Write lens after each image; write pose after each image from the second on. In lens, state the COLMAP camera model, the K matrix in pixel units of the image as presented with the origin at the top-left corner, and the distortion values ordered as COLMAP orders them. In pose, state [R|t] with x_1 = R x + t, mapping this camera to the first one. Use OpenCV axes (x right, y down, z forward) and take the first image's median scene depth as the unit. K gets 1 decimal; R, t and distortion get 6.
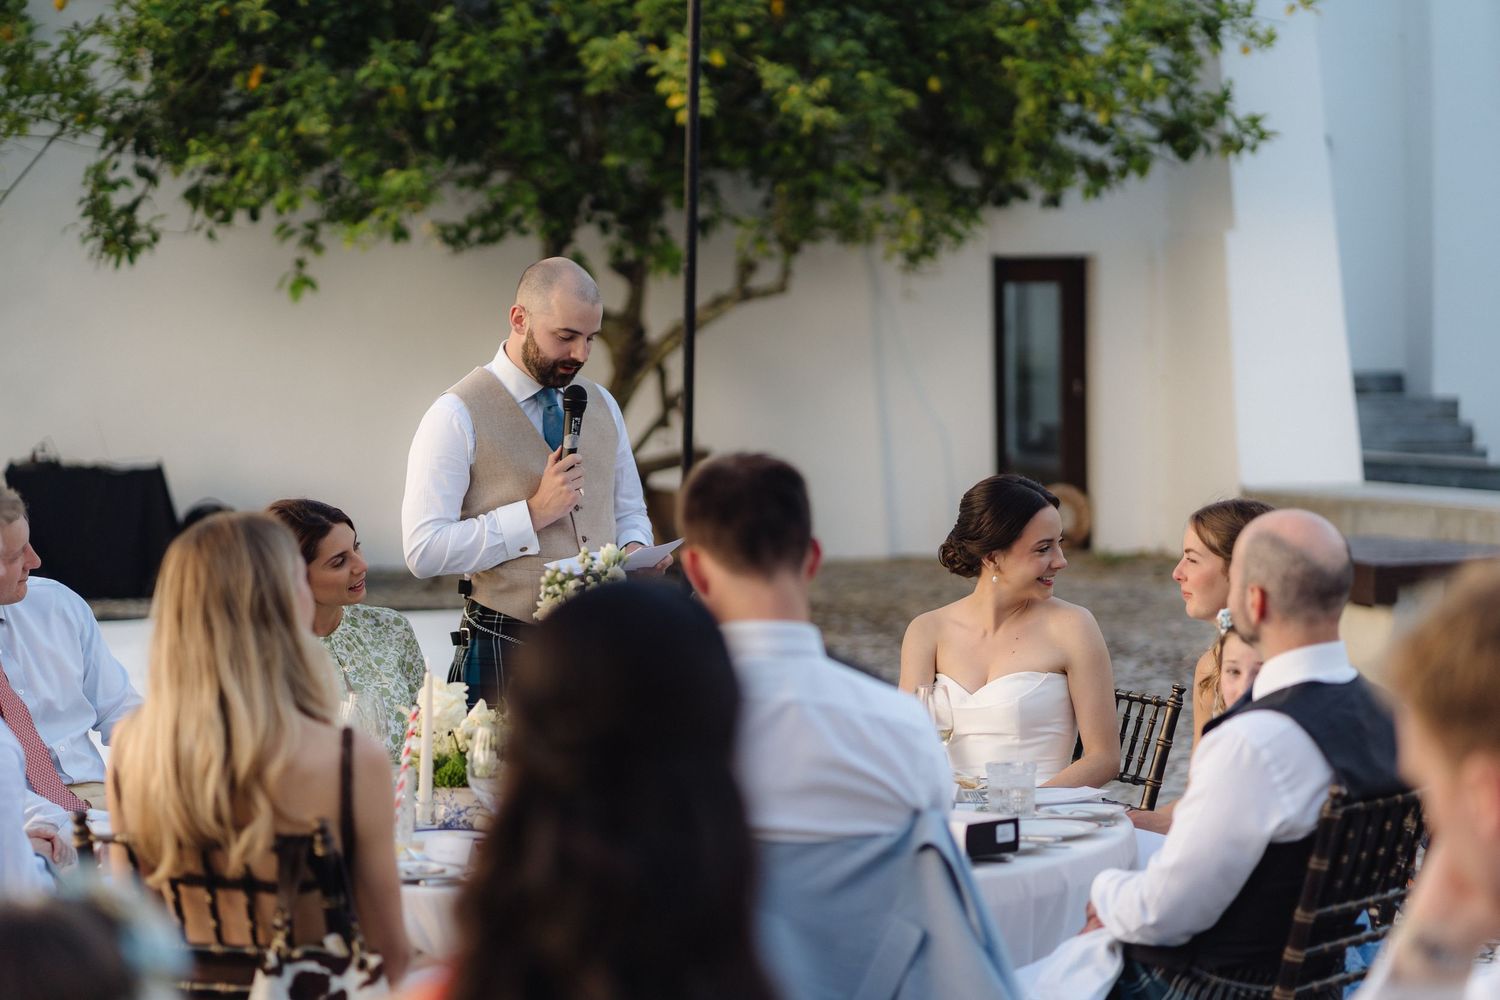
lens RADIAL K [[3731.0, 0, 749.5], [0, 3731.0, 500.6], [0, 0, 1]] dist [-0.136528, 0.000000]
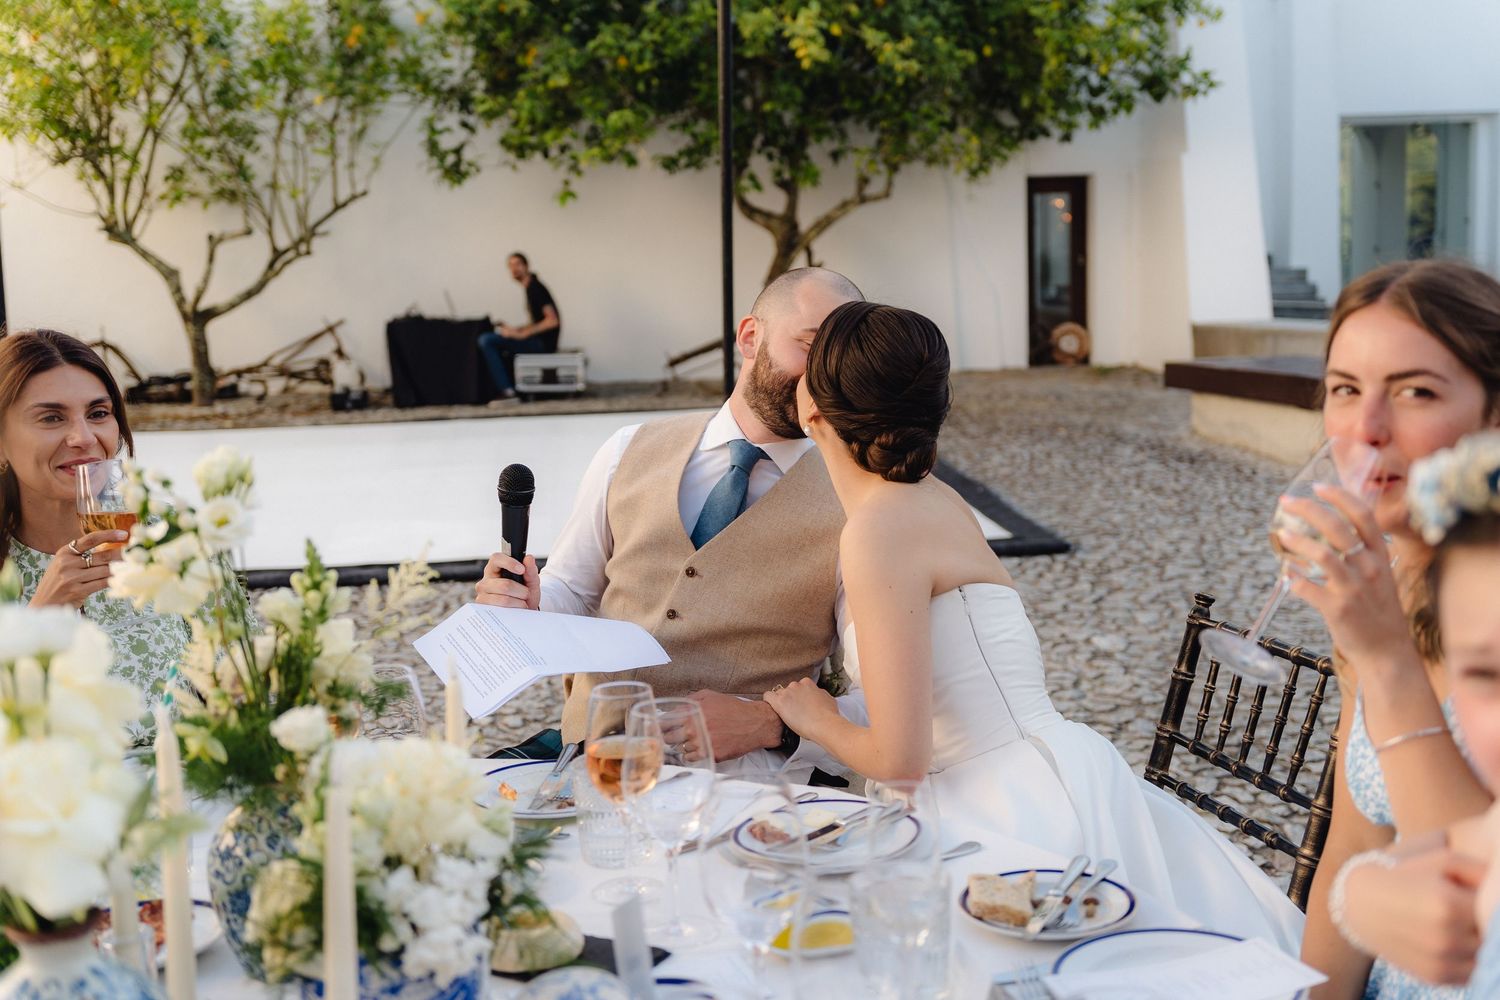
lens RADIAL K [[1718.8, 0, 754.2], [0, 1718.8, 495.3], [0, 0, 1]] dist [-0.032436, 0.000000]
pose [[0.995955, -0.004242, -0.089751, 0.017596], [0.012535, 0.995676, 0.092045, -0.000263], [0.088972, -0.092798, 0.991702, 0.299723]]
